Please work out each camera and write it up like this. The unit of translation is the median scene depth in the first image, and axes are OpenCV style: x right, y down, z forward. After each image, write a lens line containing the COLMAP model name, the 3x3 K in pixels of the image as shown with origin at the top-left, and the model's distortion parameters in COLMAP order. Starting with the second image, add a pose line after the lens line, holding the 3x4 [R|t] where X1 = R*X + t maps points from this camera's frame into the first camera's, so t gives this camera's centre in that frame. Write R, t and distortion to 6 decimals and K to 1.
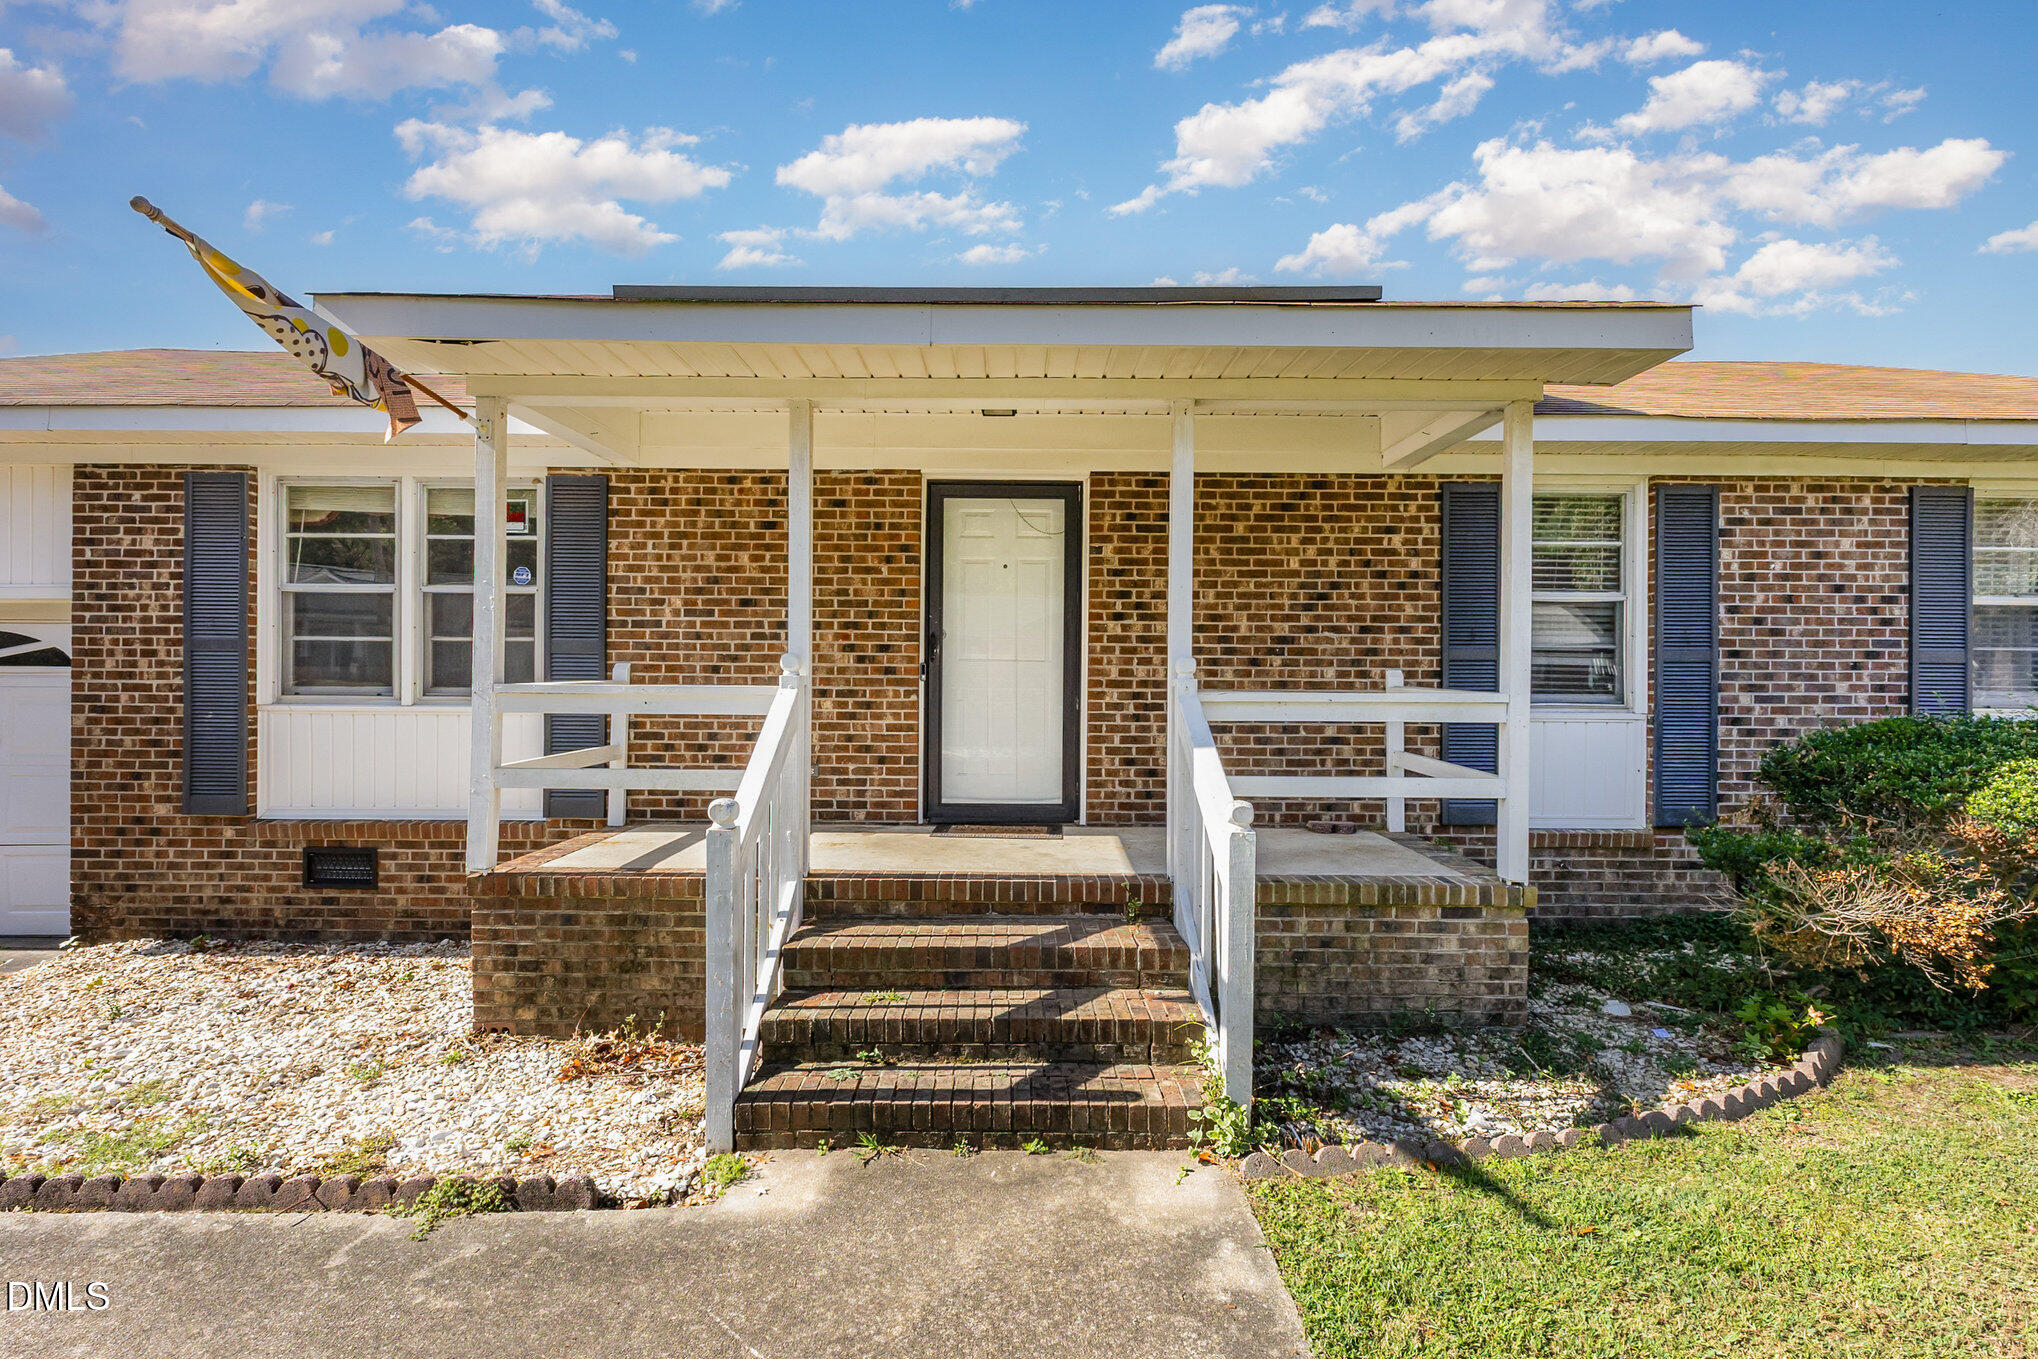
lens RADIAL K [[886.2, 0, 1019.1], [0, 886.2, 689.3], [0, 0, 1]] dist [0.000245, 0.000164]
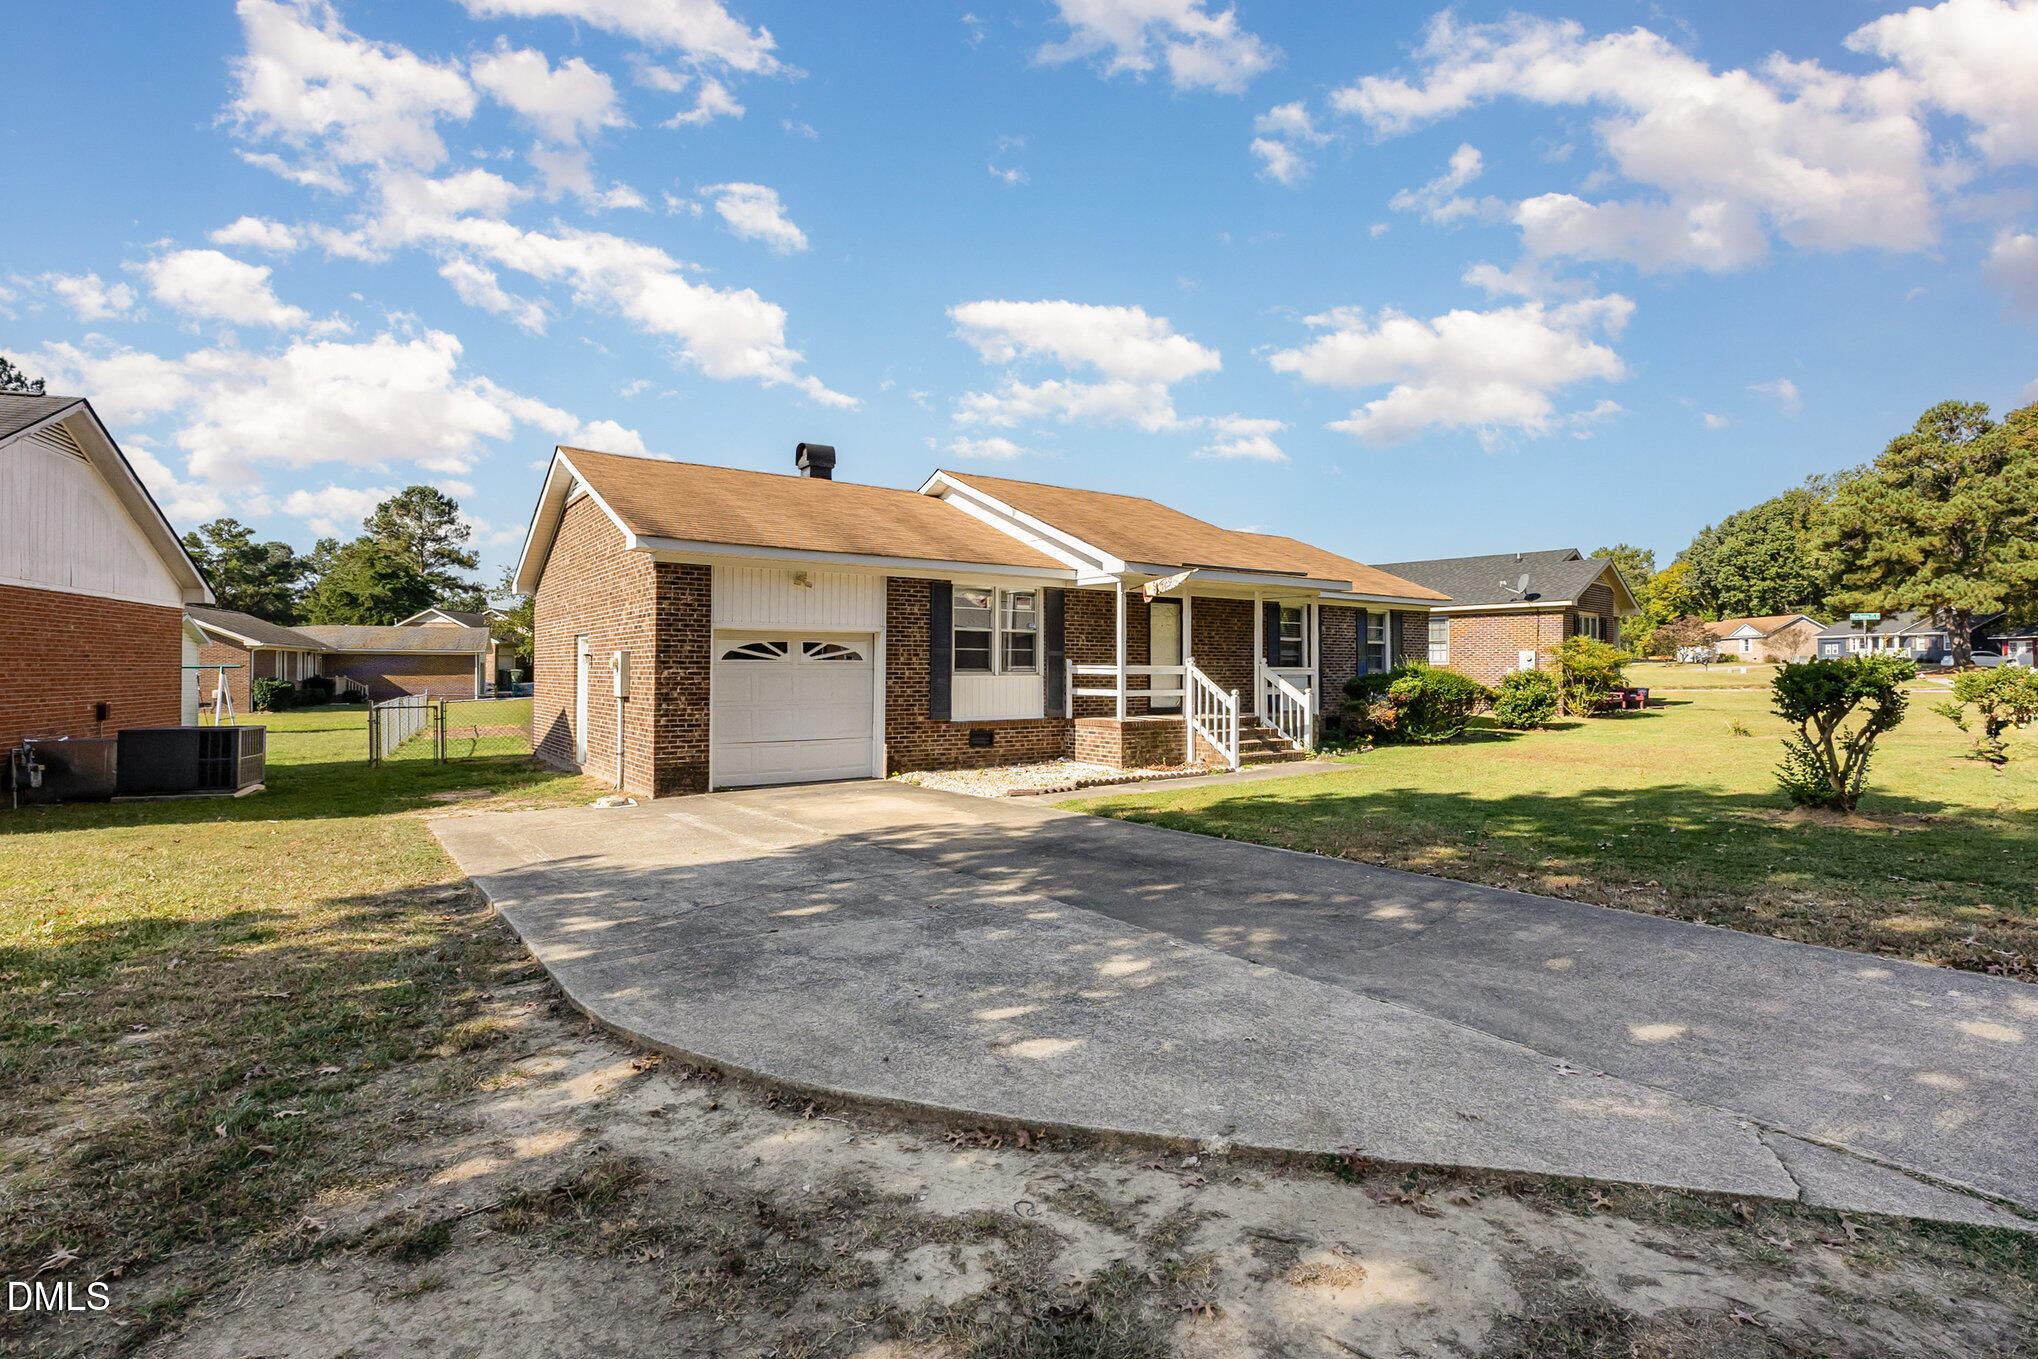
lens RADIAL K [[908.9, 0, 1019.0], [0, 908.9, 679.5], [0, 0, 1]] dist [-0.002945, -0.000353]
pose [[0.825895, -0.010652, 0.563724, -2.159088], [0.010860, 0.999937, 0.002984, 0.023078], [-0.563720, 0.003658, 0.825958, -1.235402]]
